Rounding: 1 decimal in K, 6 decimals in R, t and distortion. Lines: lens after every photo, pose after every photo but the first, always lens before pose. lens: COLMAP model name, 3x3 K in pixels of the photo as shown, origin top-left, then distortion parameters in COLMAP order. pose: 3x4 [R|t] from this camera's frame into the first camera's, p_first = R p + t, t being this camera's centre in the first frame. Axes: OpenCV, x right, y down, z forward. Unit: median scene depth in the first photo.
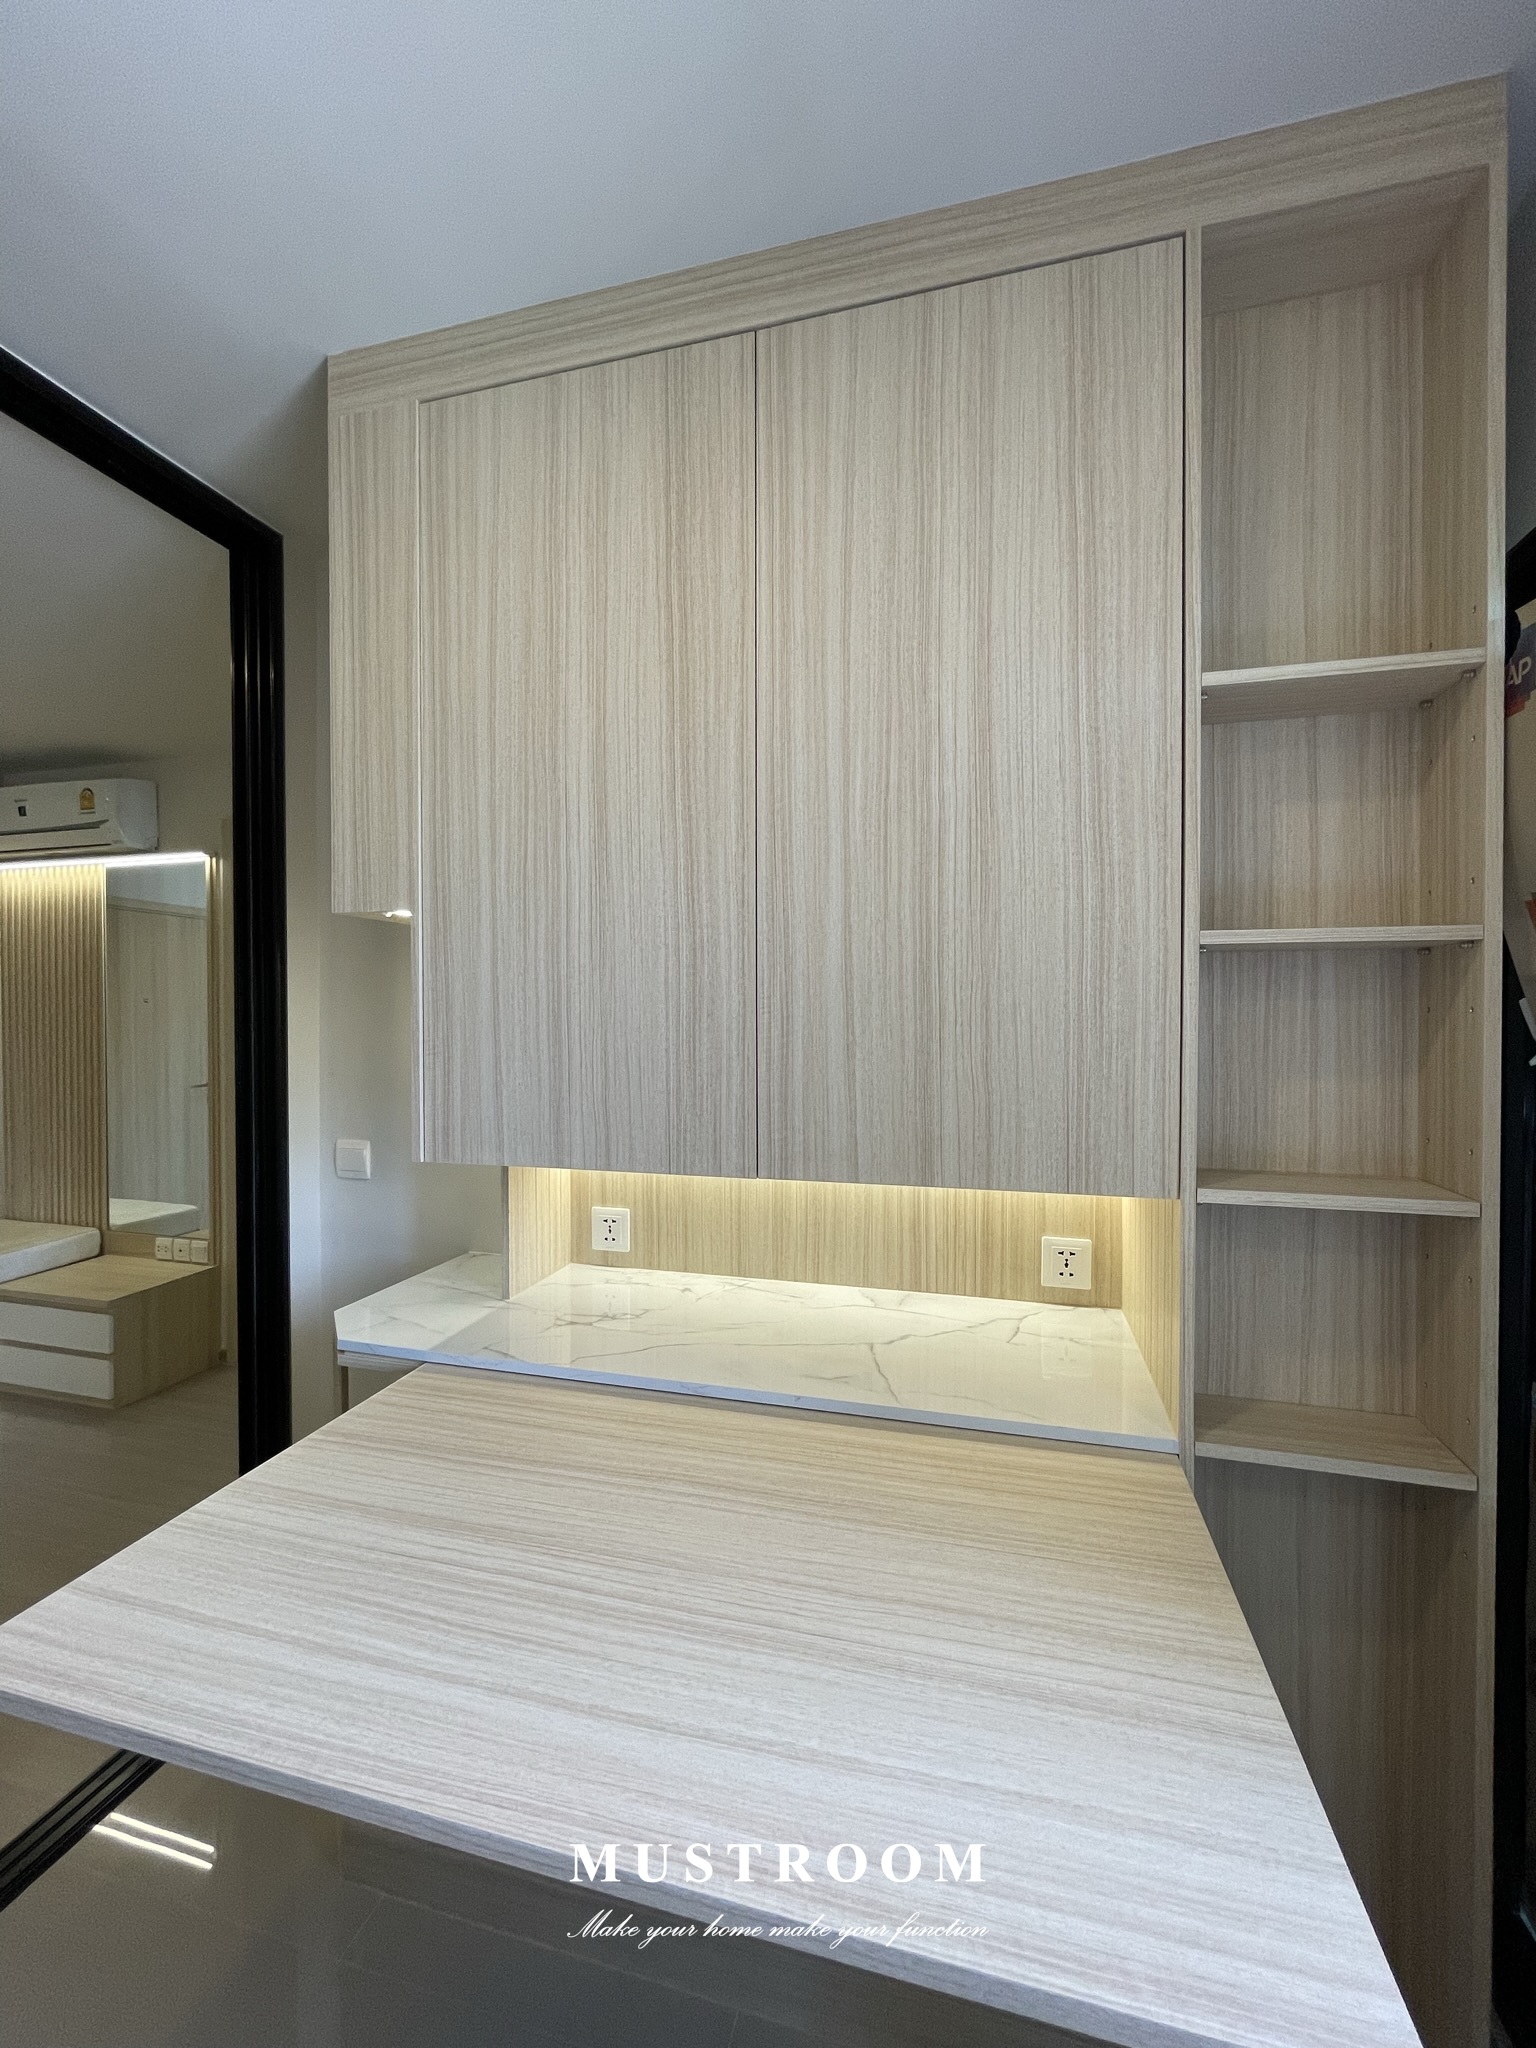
lens RADIAL K [[831.4, 0, 762.9], [0, 831.4, 1028.5], [0, 0, 1]] dist [-0.005351, 0.000475]
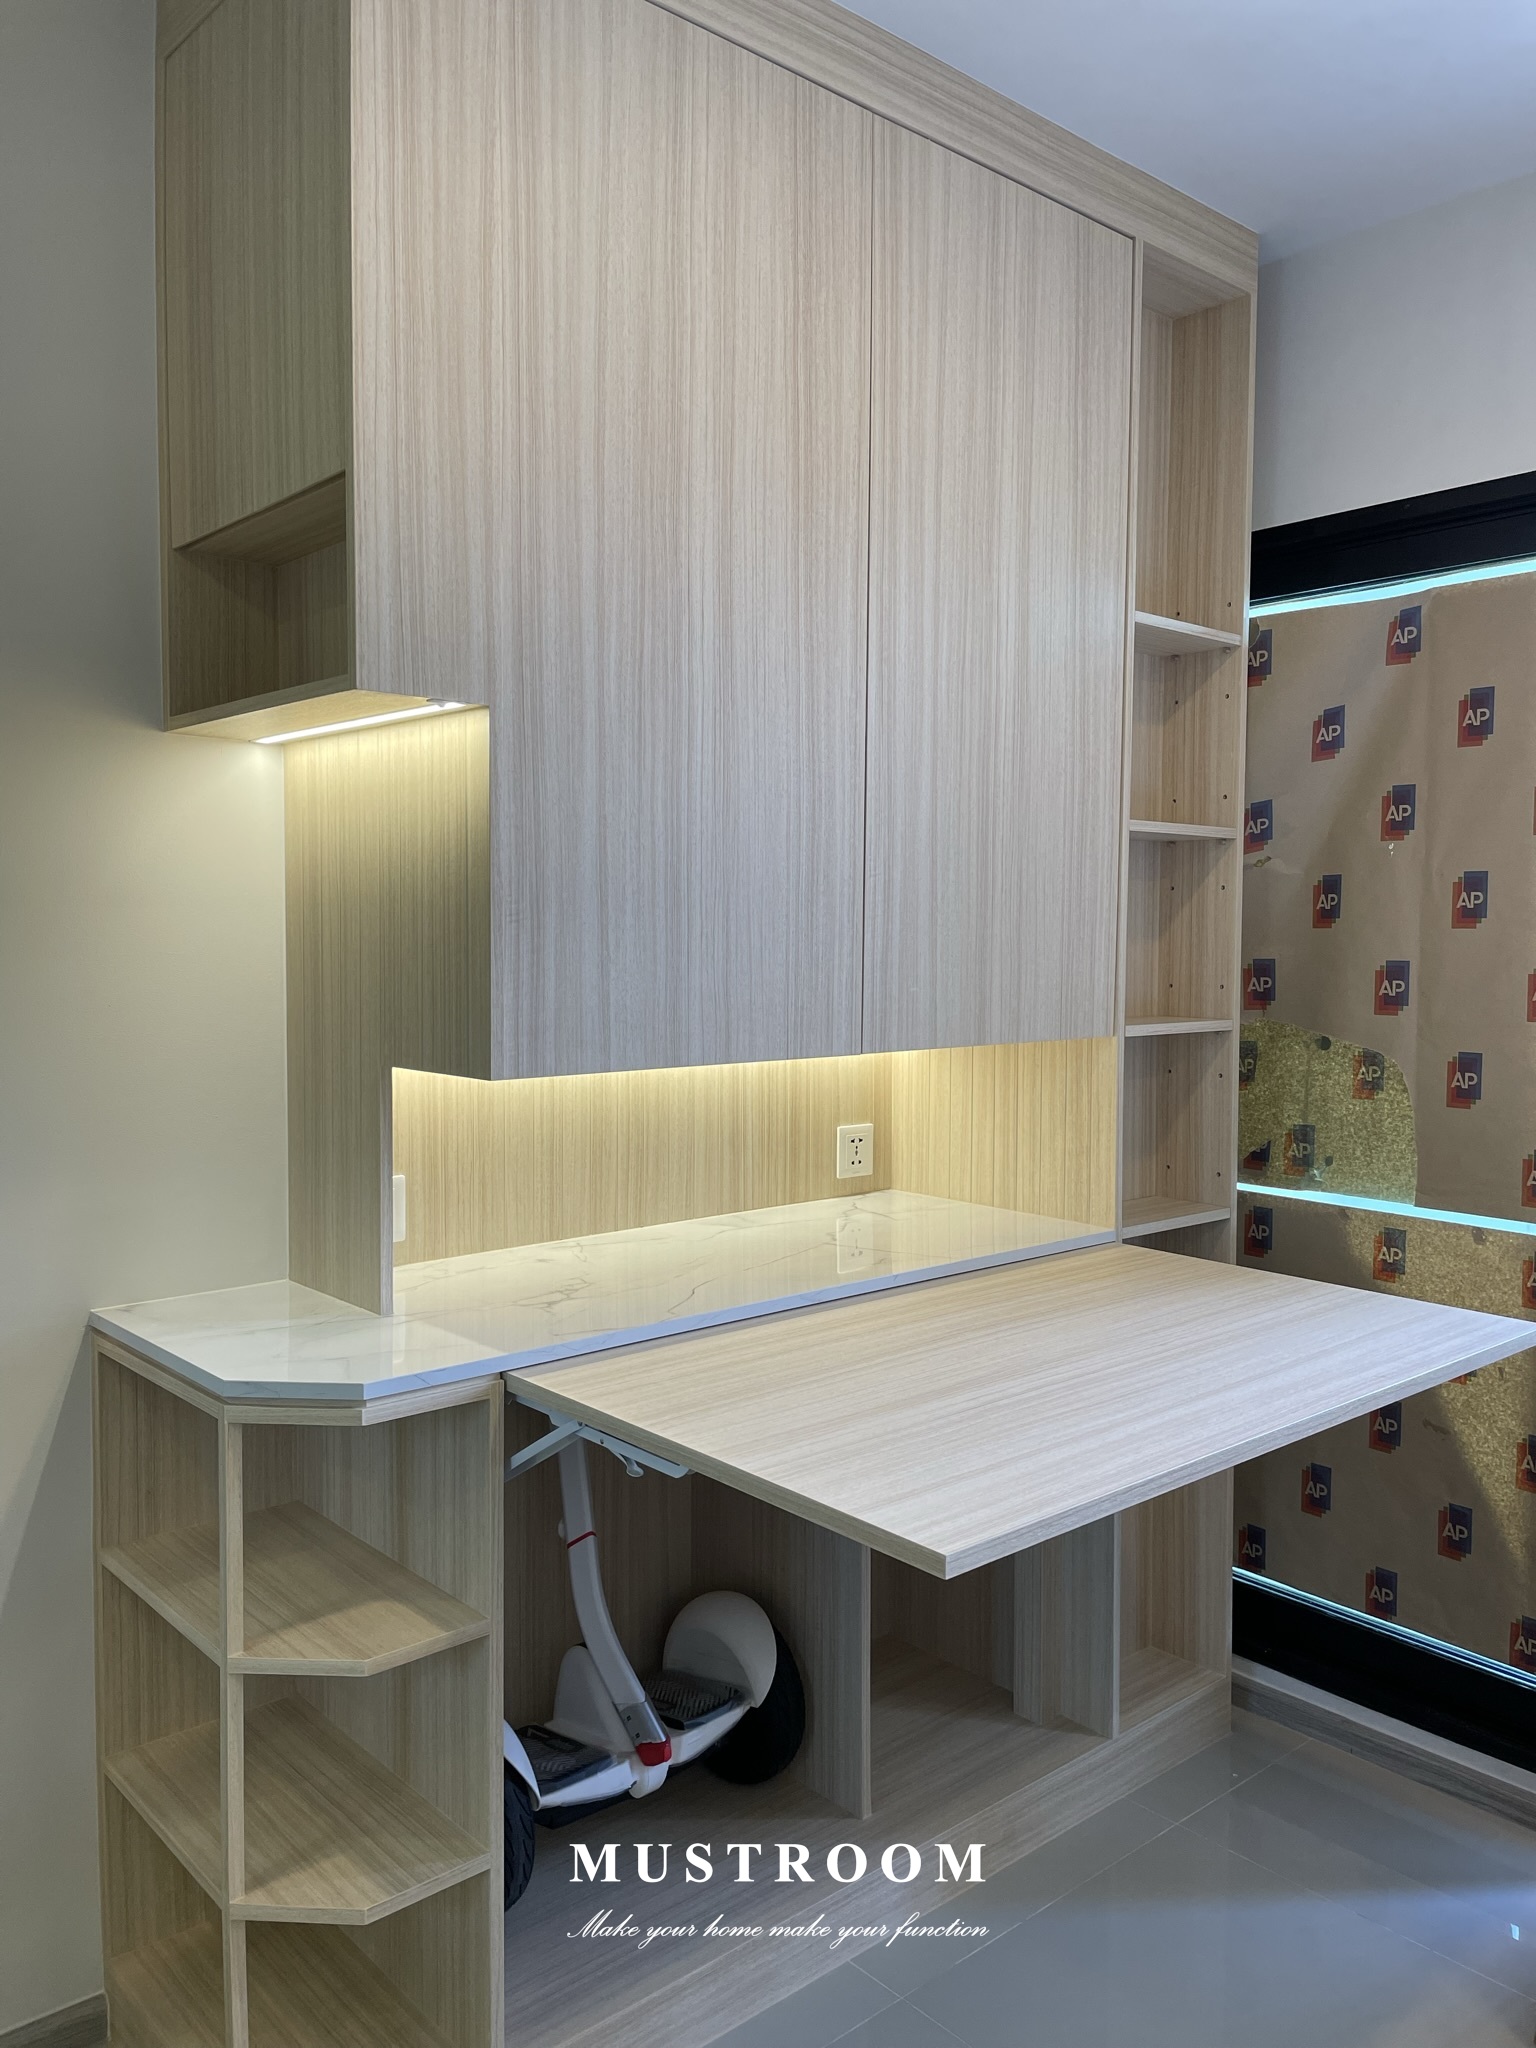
lens RADIAL K [[1544.1, 0, 756.1], [0, 1544.1, 1022.0], [0, 0, 1]] dist [0.060198, -0.075737]
pose [[0.559452, -0.045077, 0.827636, -1.433685], [0.007192, 0.998747, 0.049535, 0.055088], [-0.828832, -0.021760, 0.559074, 0.127329]]
